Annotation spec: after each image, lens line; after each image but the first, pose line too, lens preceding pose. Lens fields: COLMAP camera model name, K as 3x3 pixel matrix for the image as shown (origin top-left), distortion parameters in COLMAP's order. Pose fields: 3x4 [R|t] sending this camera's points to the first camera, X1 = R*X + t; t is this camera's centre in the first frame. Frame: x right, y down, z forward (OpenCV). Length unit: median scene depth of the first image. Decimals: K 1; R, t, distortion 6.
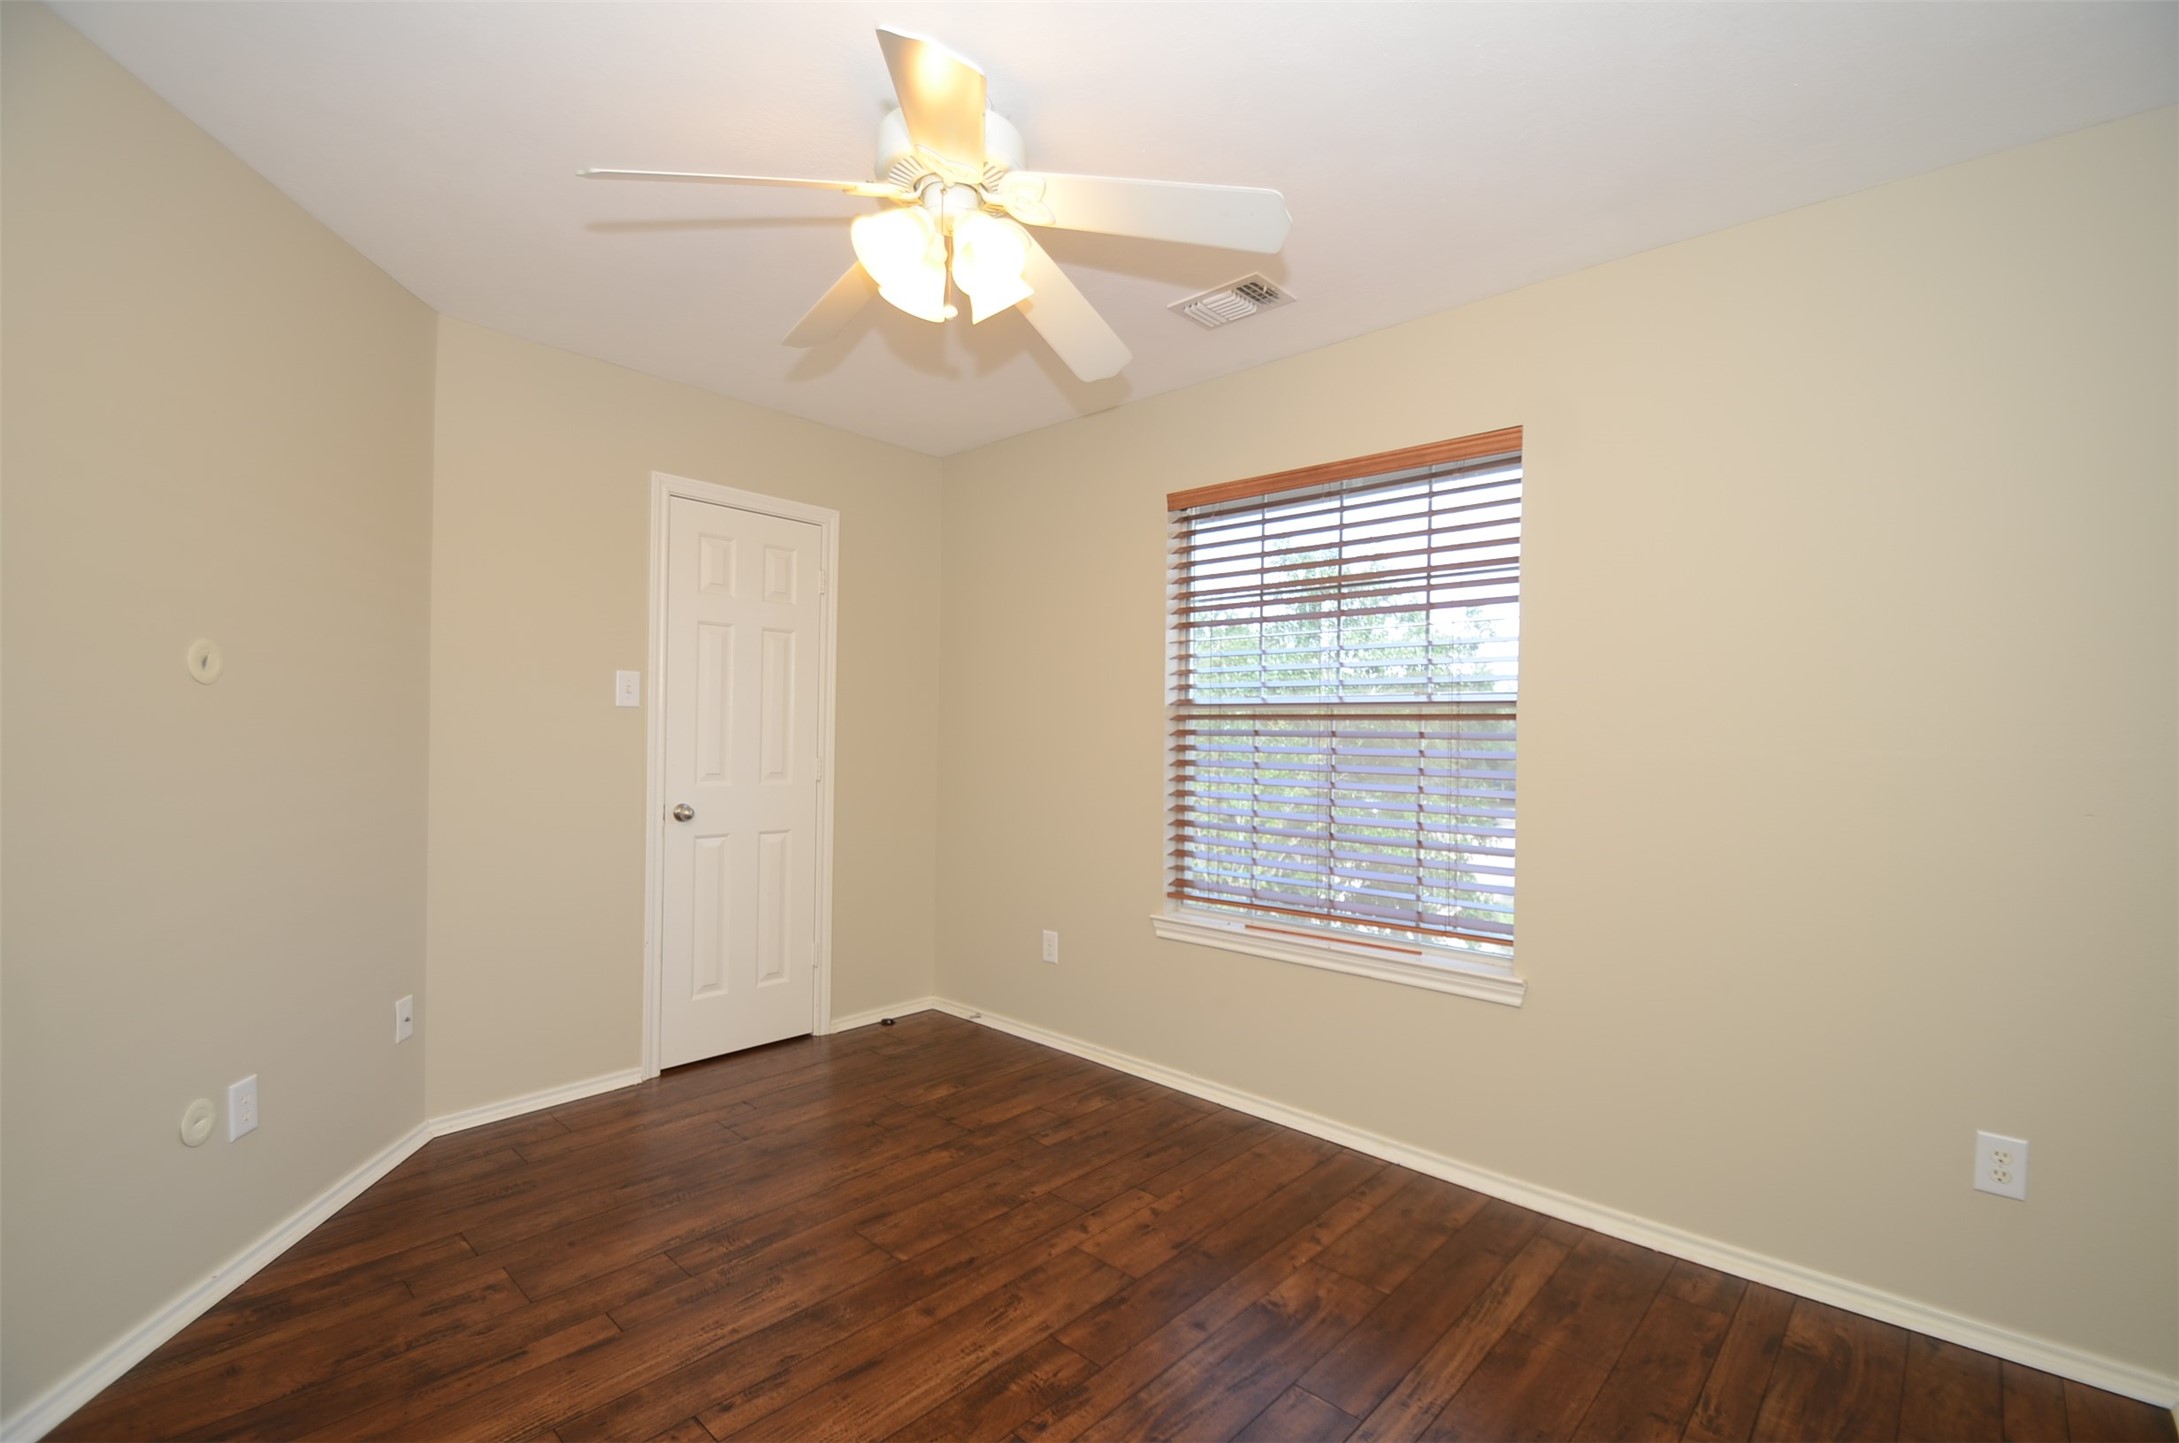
lens RADIAL K [[956.5, 0, 1085.9], [0, 956.5, 748.1], [0, 0, 1]] dist [0.015002, -0.017662]
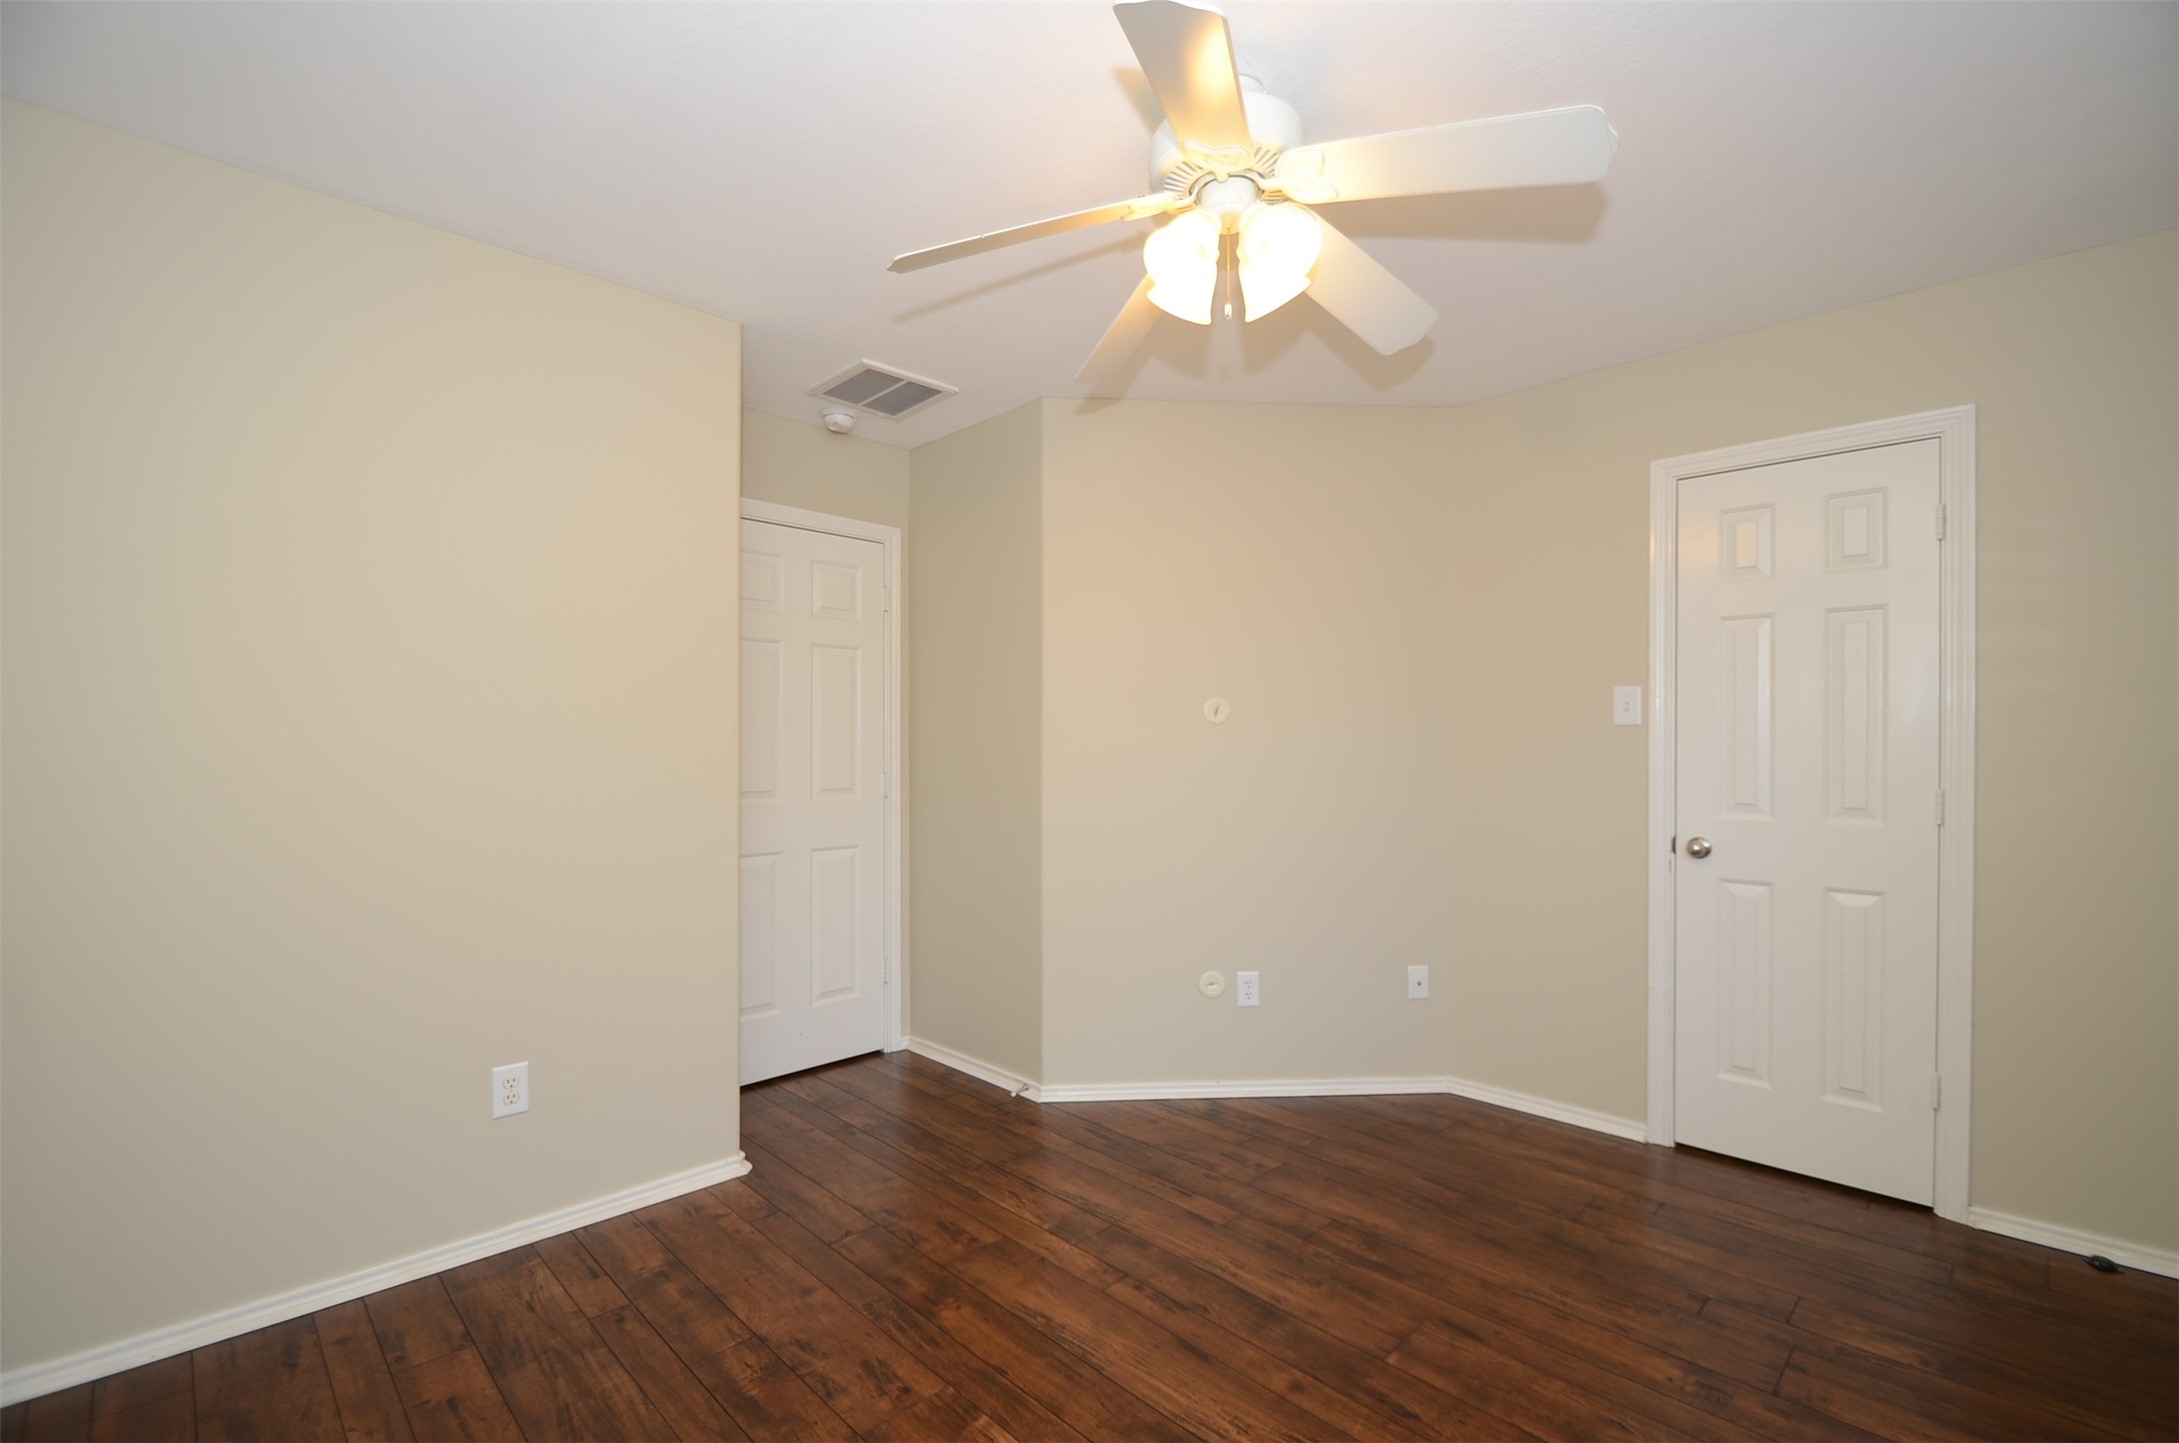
lens RADIAL K [[956.5, 0, 1085.9], [0, 956.5, 748.1], [0, 0, 1]] dist [0.015002, -0.017662]
pose [[-0.061190, -0.016444, -0.997991, 0.597912], [-0.018229, 0.999716, -0.015355, 0.003543], [0.997960, 0.017253, -0.061473, 0.669844]]
